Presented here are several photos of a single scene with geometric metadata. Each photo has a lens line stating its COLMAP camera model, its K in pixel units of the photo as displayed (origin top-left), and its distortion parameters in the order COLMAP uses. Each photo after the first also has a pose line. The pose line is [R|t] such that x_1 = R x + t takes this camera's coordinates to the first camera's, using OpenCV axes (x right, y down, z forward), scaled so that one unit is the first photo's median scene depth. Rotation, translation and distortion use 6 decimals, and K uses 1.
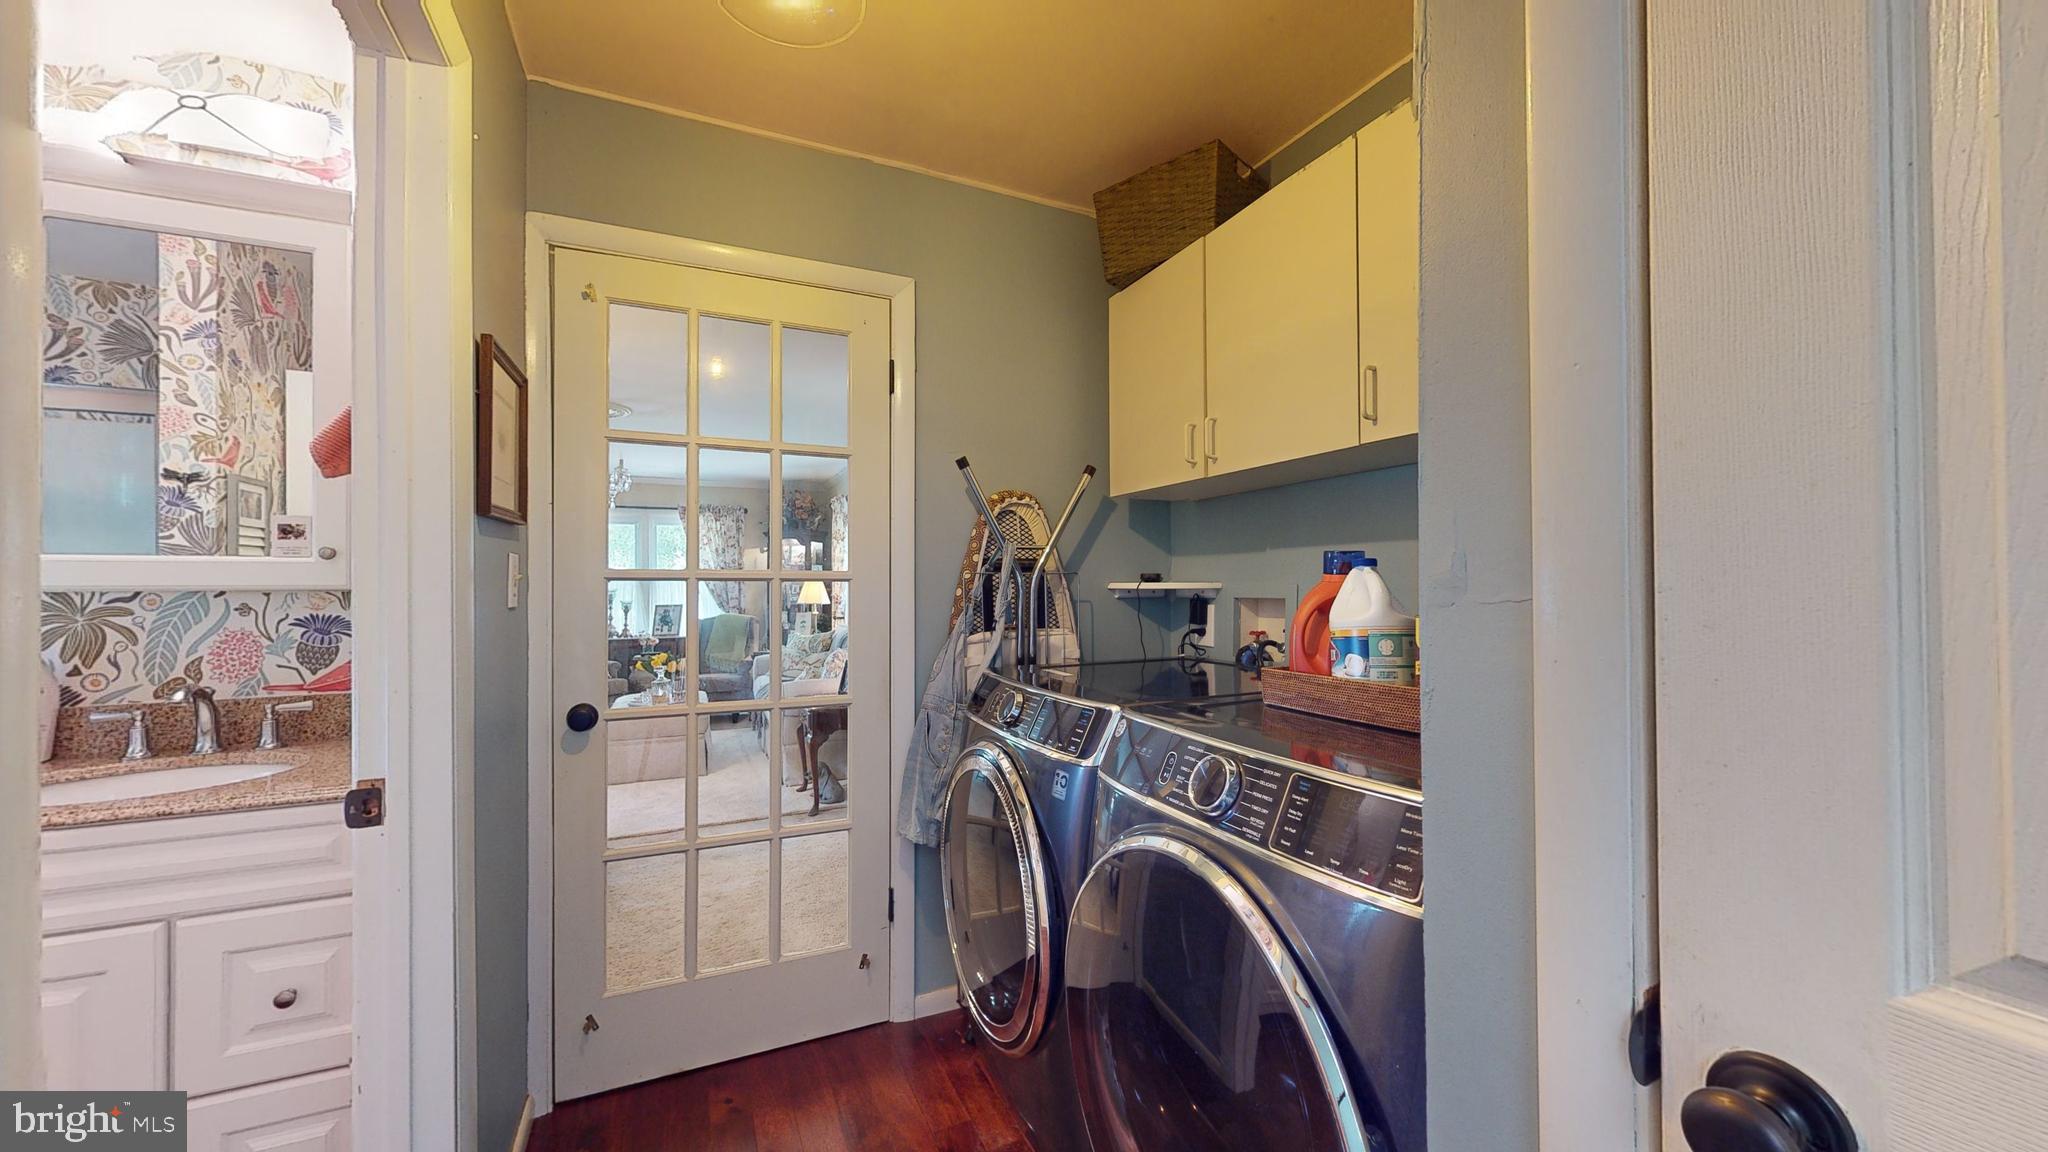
lens RADIAL K [[757.2, 0, 1026.5], [0, 757.2, 579.0], [0, 0, 1]] dist [0.001006, -0.000008]
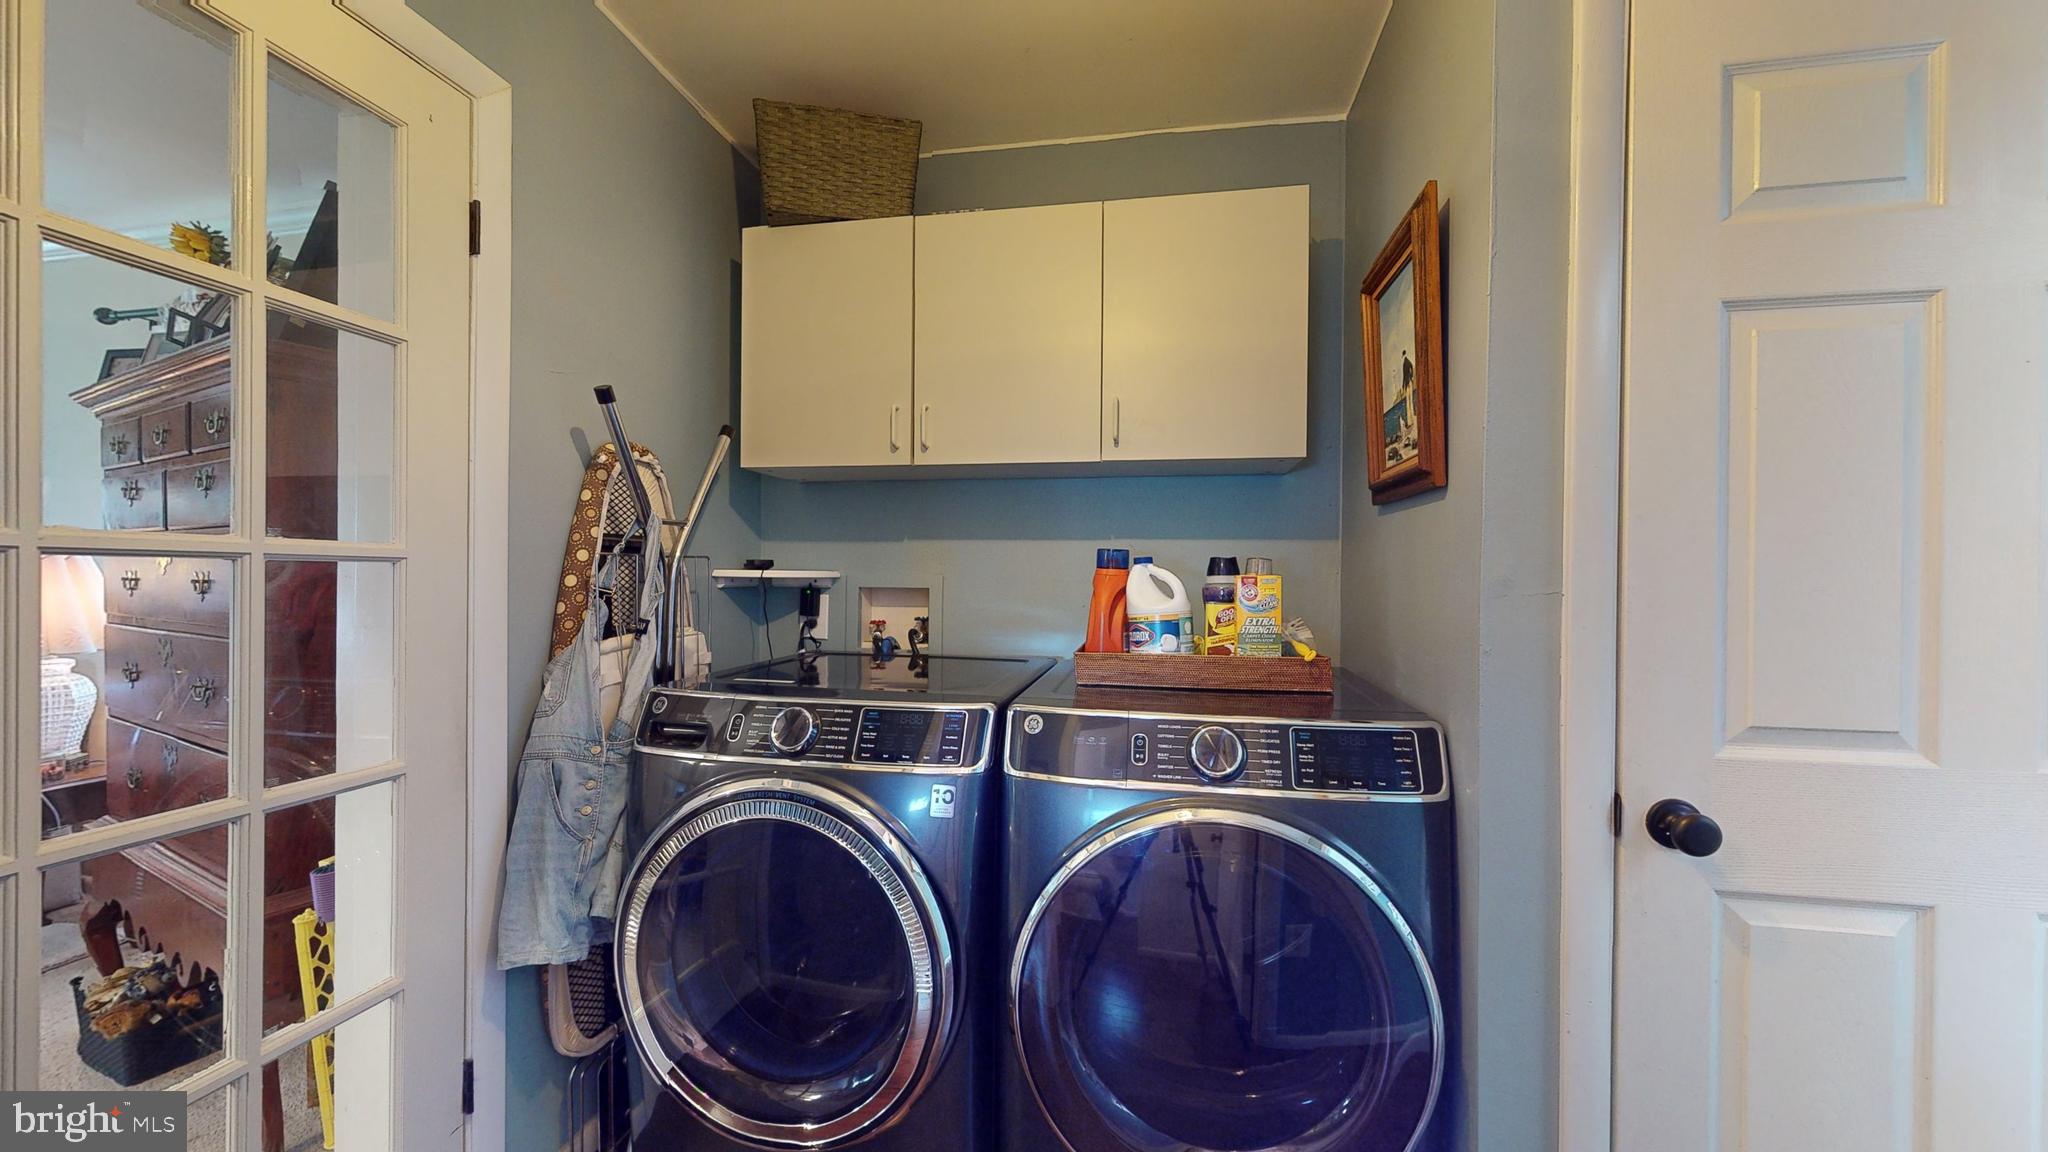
lens RADIAL K [[757.2, 0, 1022.0], [0, 757.2, 578.7], [0, 0, 1]] dist [0.001006, -0.000008]
pose [[0.576503, 0.004262, 0.817084, -0.408039], [-0.020170, 0.999756, 0.009017, 0.000775], [-0.816846, -0.021678, 0.576448, 0.271499]]
